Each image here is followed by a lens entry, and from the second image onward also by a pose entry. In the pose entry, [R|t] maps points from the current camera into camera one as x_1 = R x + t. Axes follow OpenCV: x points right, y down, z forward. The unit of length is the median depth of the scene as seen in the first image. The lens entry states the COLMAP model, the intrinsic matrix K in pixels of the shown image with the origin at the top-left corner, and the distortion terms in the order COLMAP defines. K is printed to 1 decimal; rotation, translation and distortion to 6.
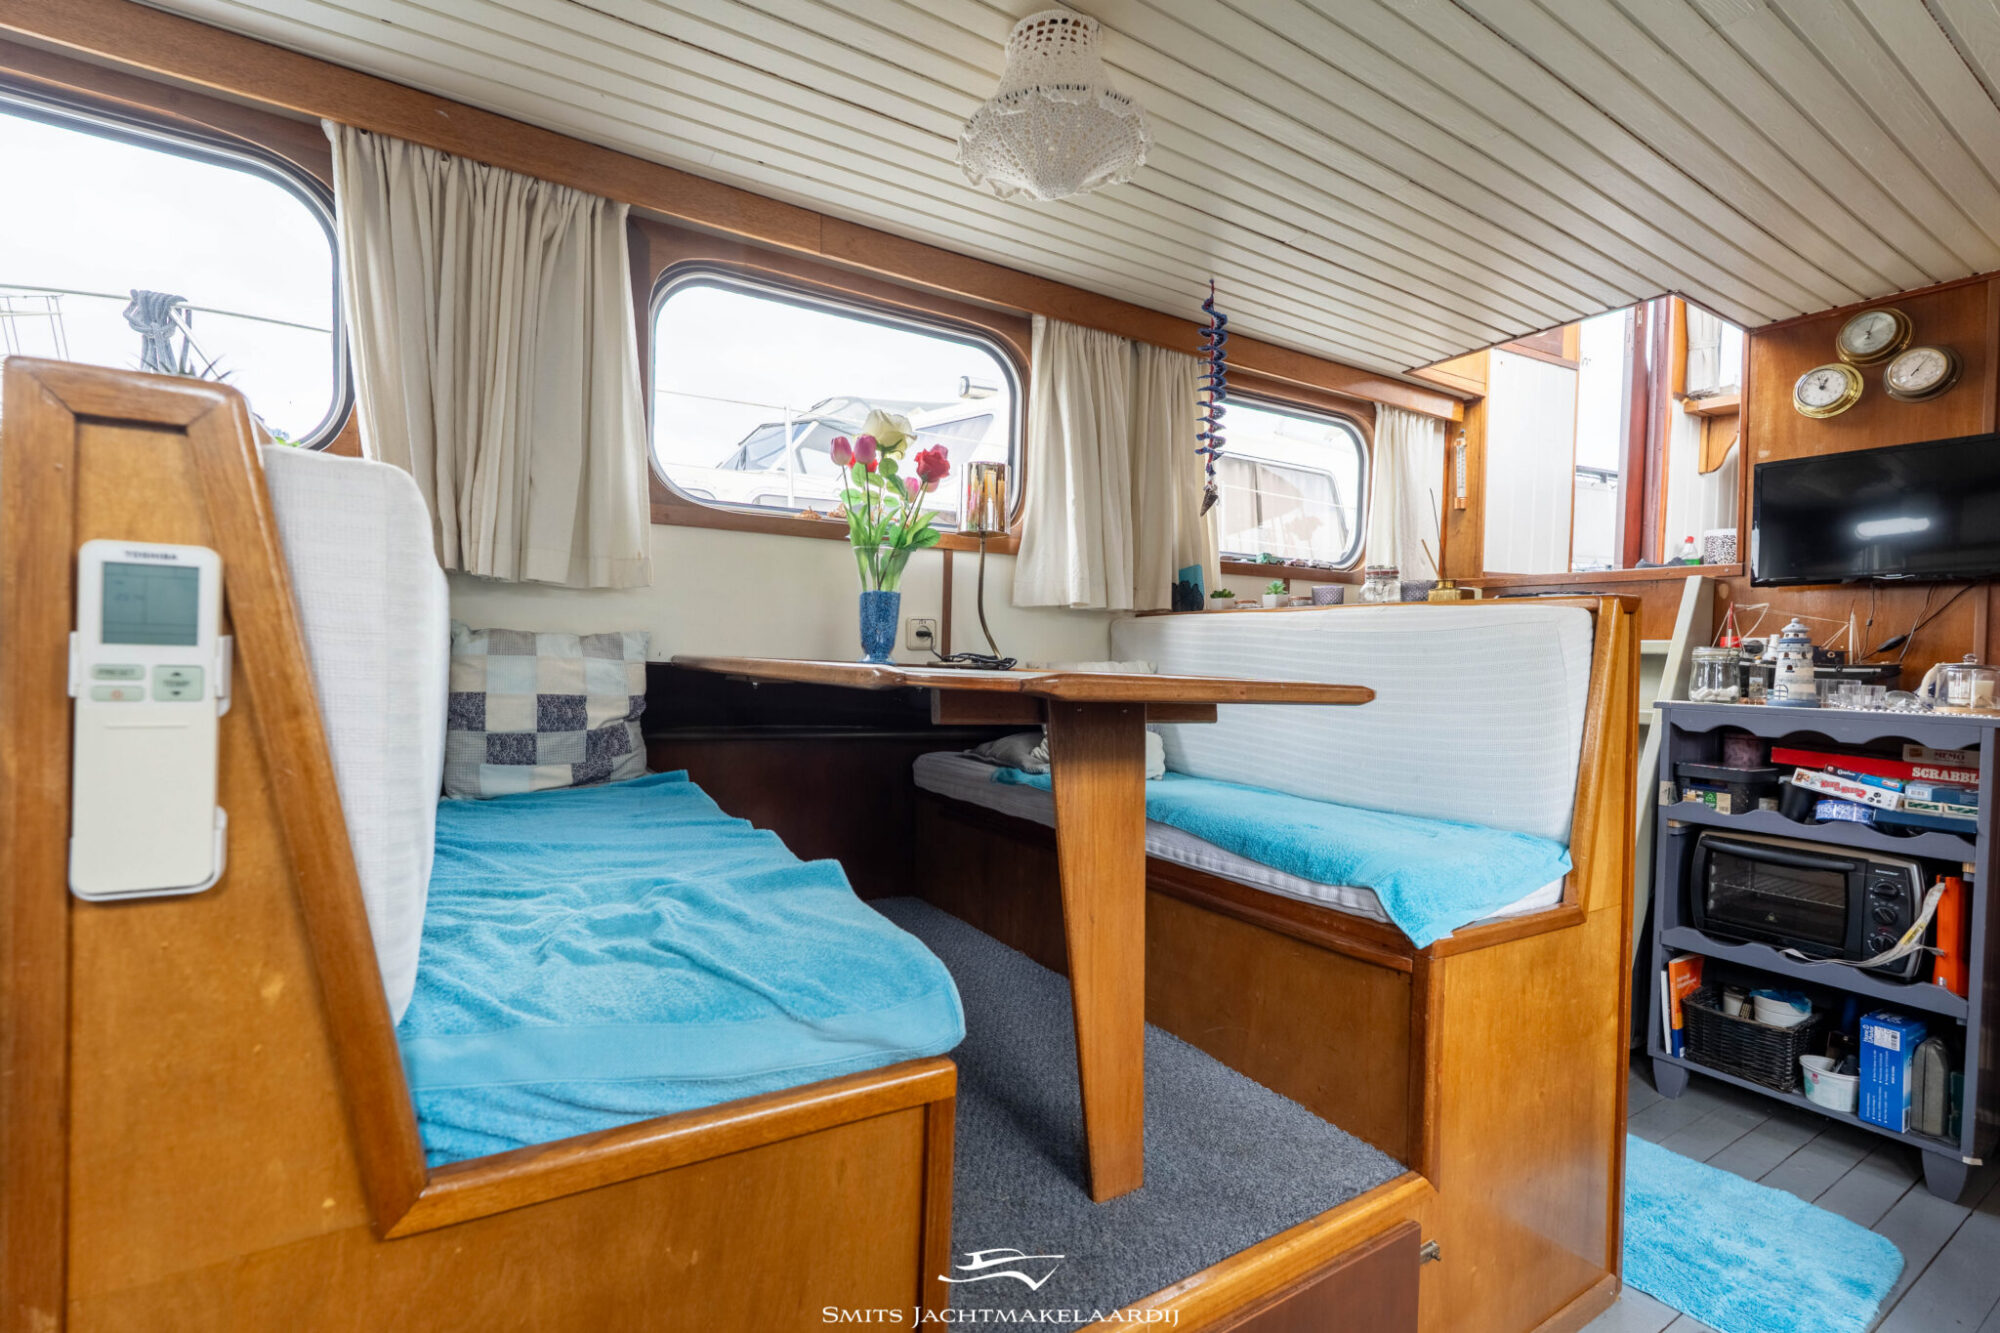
lens RADIAL K [[877.8, 0, 1000.0], [0, 877.8, 666.5], [0, 0, 1]] dist [-0.004050, -0.000325]
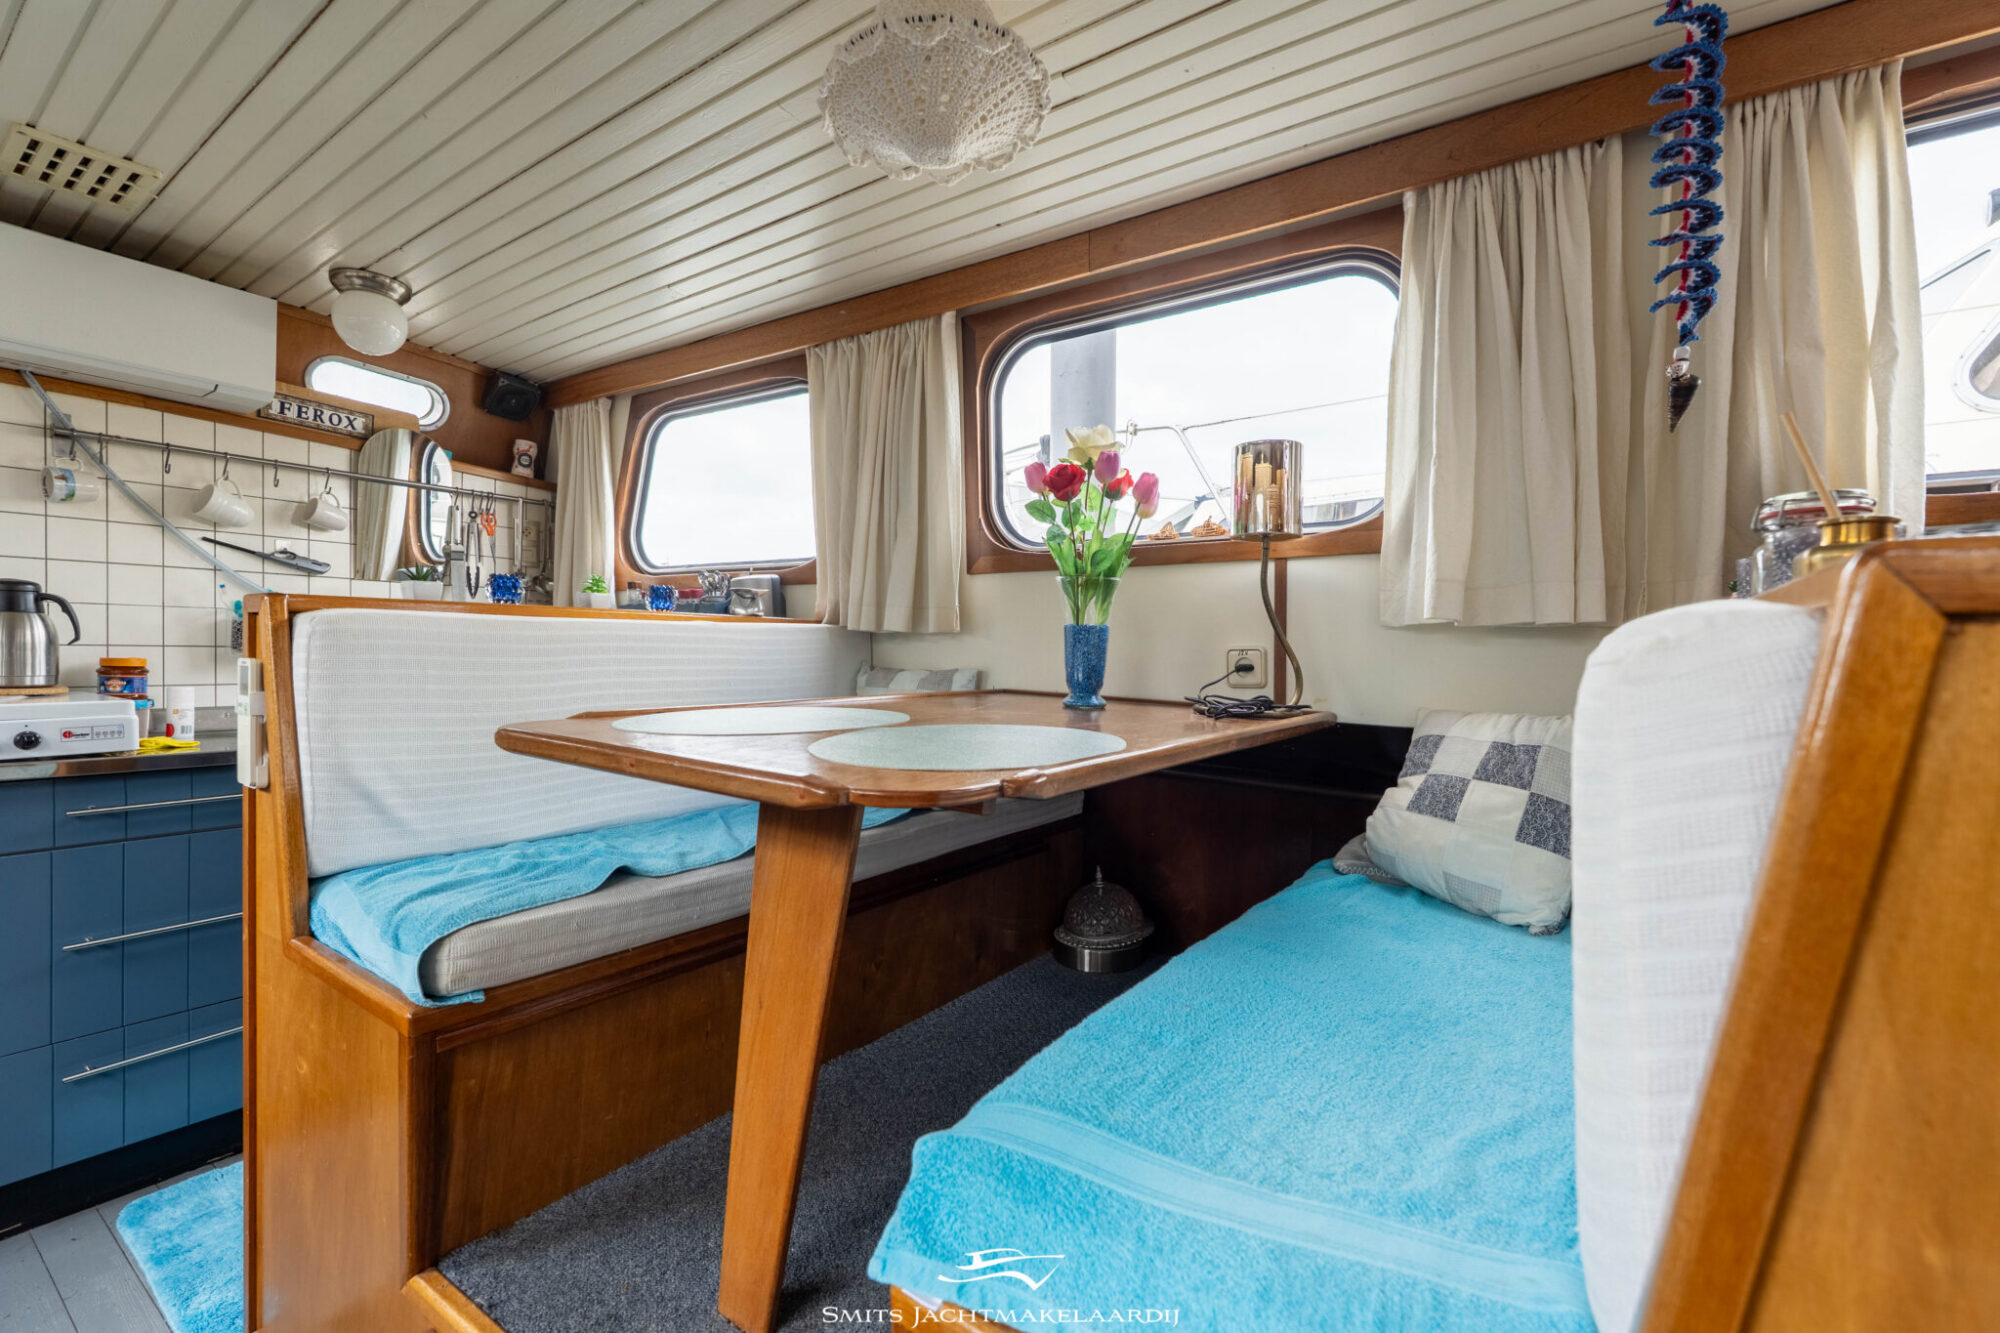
lens RADIAL K [[878.5, 0, 998.4], [0, 878.5, 669.2], [0, 0, 1]] dist [-0.003208, 0.000518]
pose [[0.392560, 0.005534, -0.919710, 0.629187], [-0.015906, 0.999873, -0.000772, -0.035567], [0.919589, 0.014932, 0.392598, 0.531459]]
